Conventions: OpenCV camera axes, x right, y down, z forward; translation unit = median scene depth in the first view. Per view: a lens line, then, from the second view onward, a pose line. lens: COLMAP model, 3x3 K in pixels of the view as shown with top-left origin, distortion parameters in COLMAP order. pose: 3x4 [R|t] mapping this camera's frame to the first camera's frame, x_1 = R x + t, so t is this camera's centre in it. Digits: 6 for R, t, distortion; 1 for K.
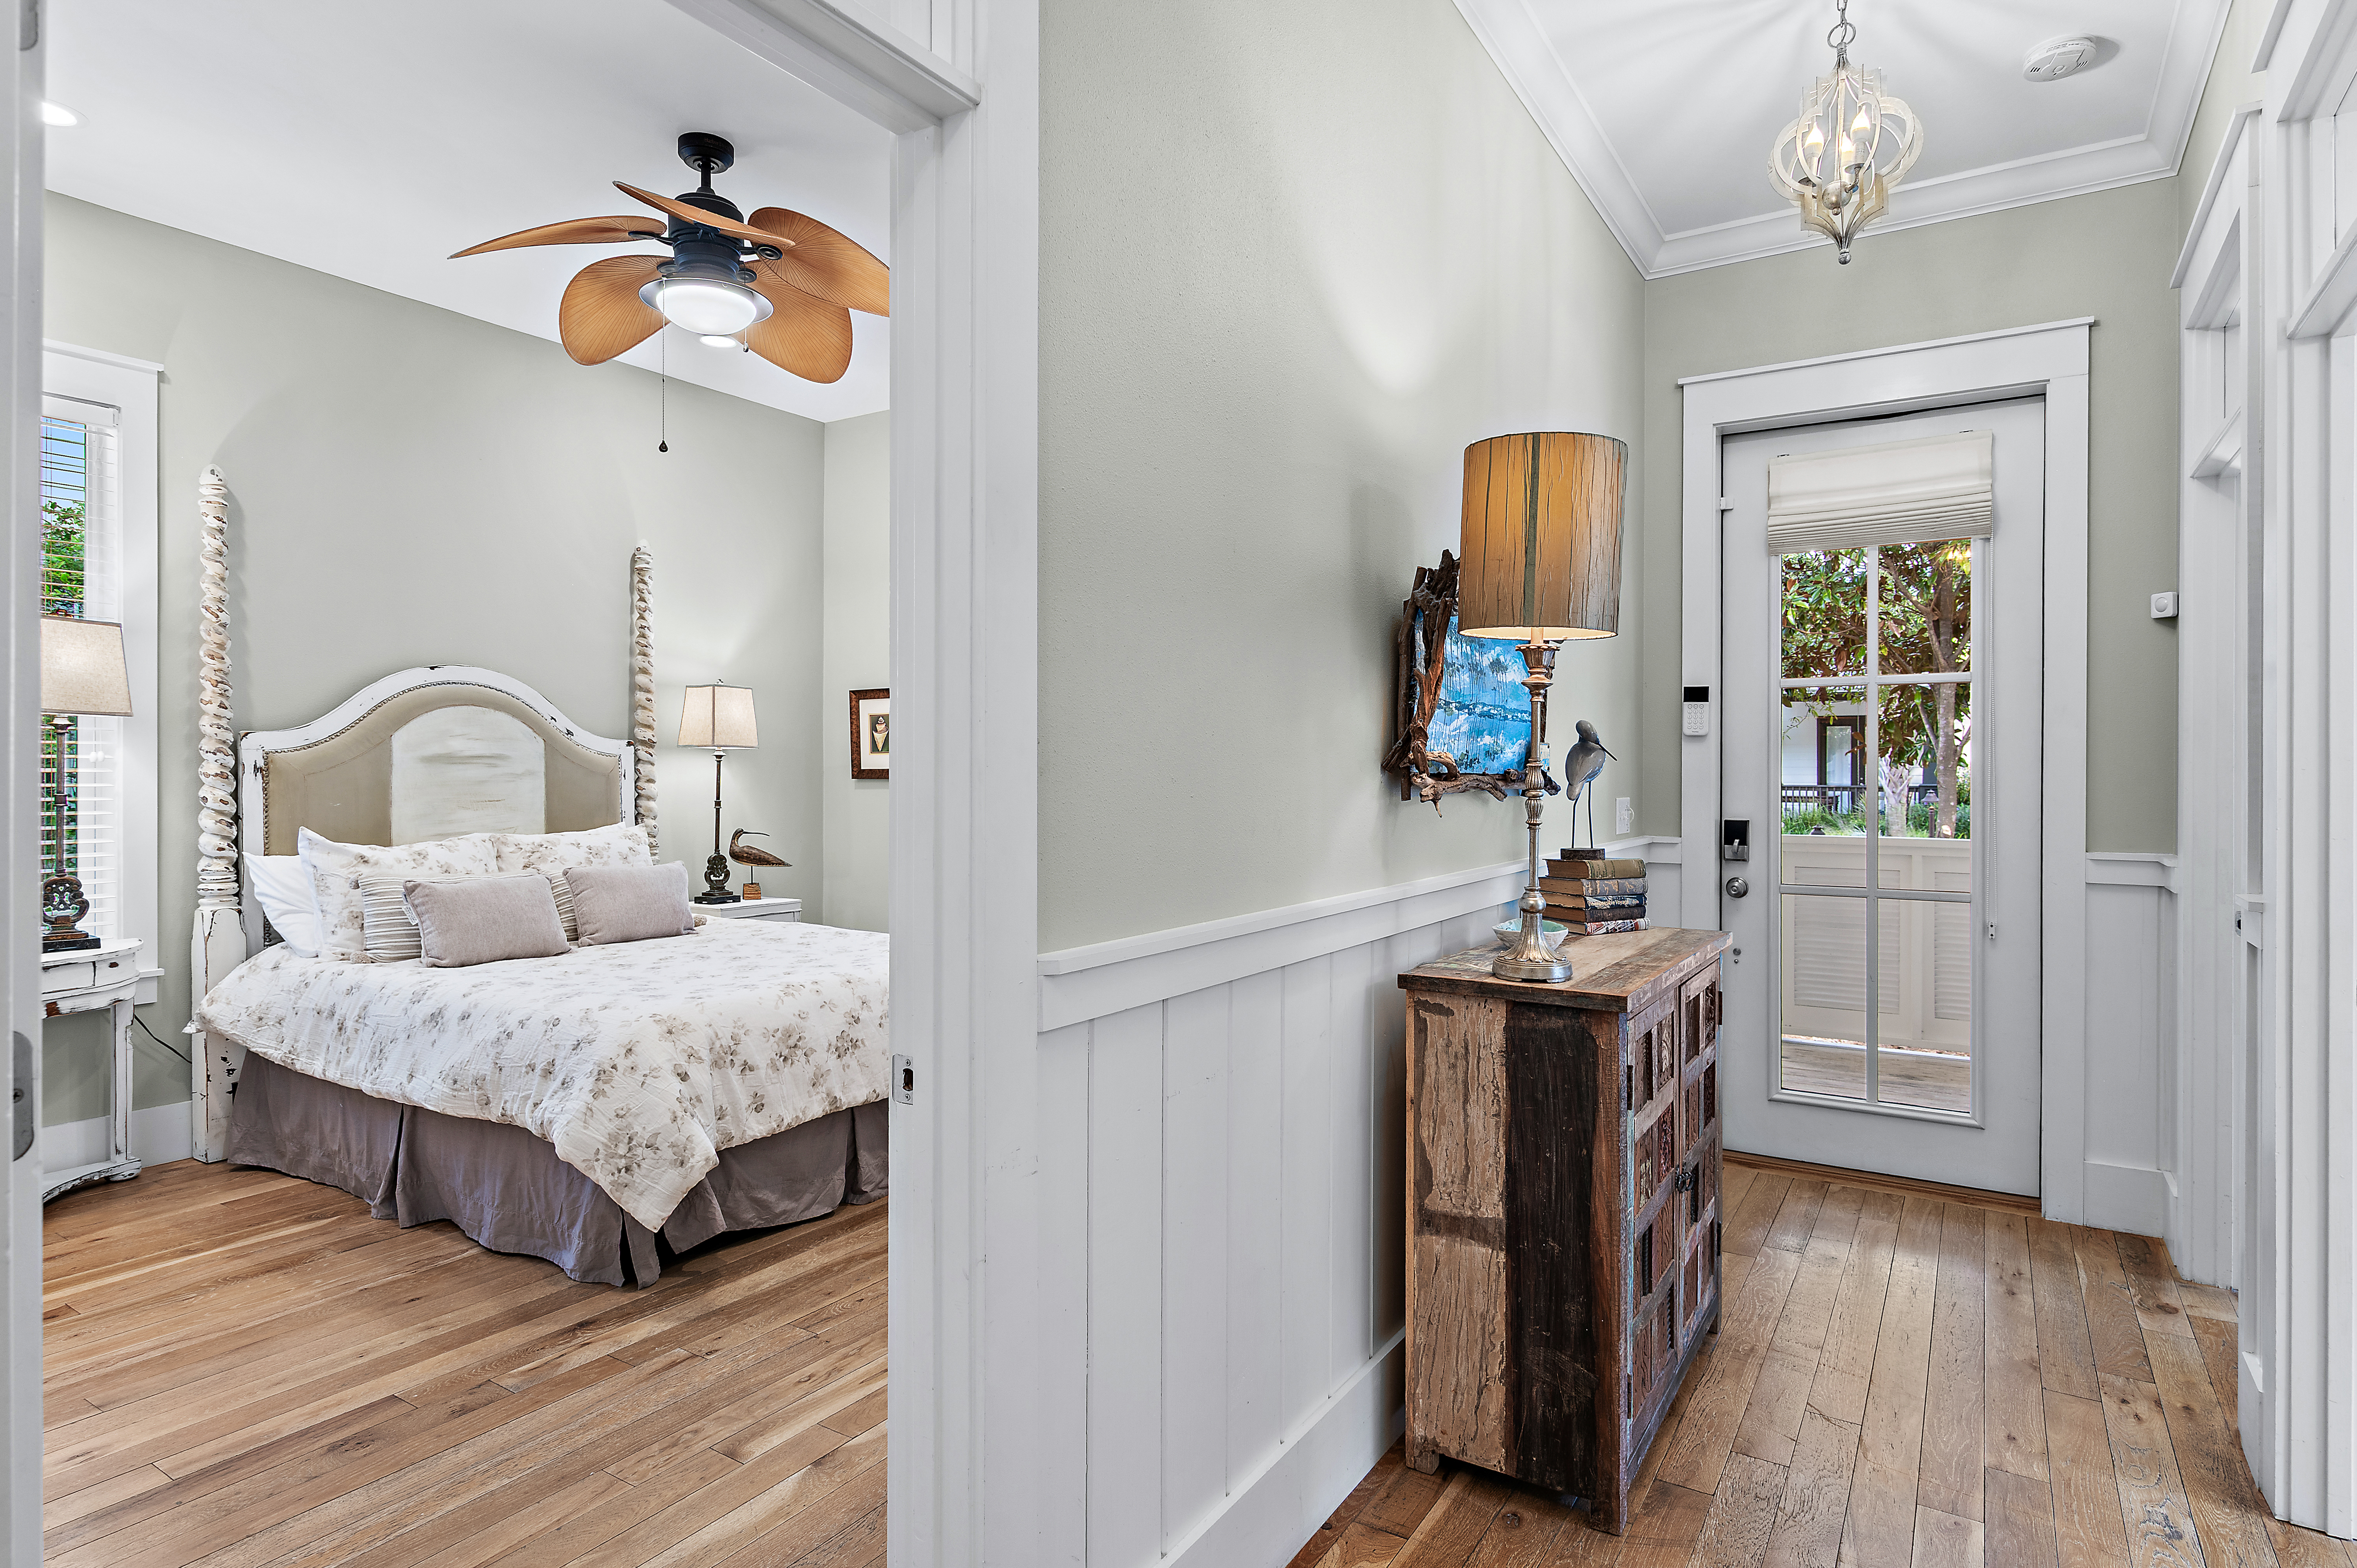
lens RADIAL K [[1252.8, 0, 1178.5], [0, 1252.8, 784.0], [0, 0, 1]] dist [-0.020375, -0.000171]
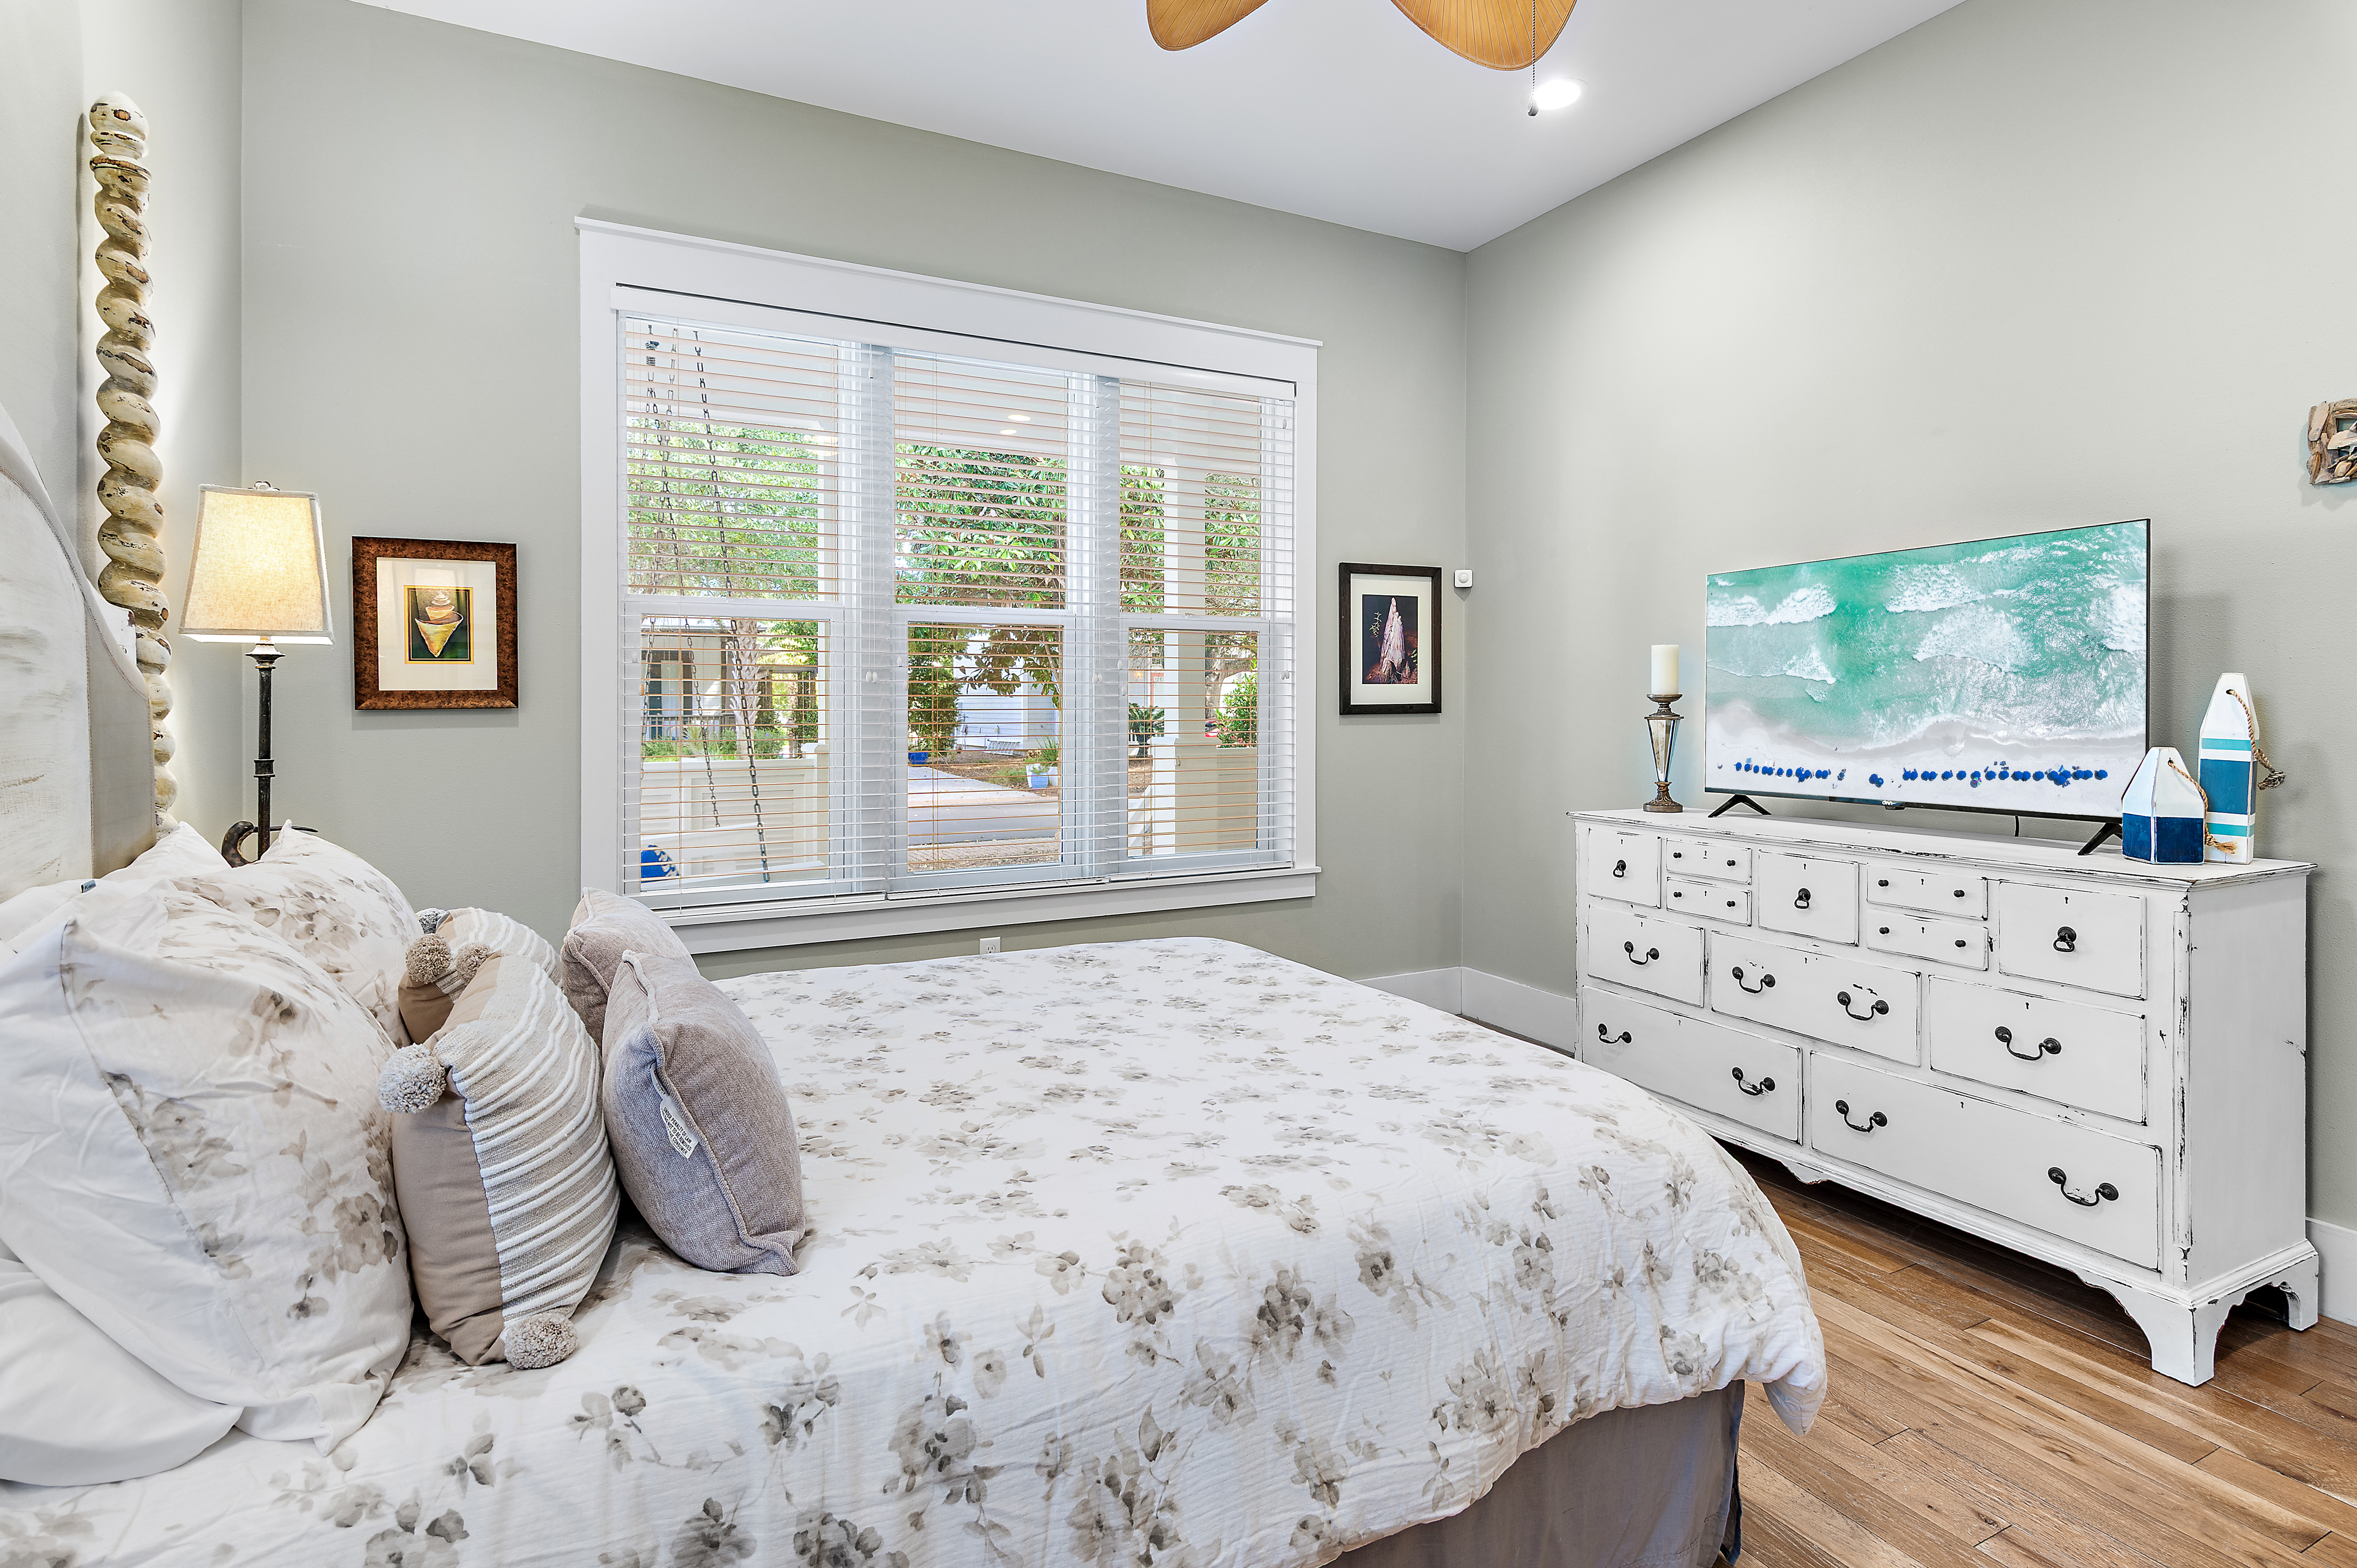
lens RADIAL K [[1168.1, 0, 1187.0], [0, 1168.1, 745.4], [0, 0, 1]] dist [0.003165, 0.000616]
pose [[0.508055, -0.033145, 0.860687, -0.912201], [0.013186, 0.999442, 0.030705, 0.000527], [-0.861224, -0.004251, 0.508208, 0.836305]]
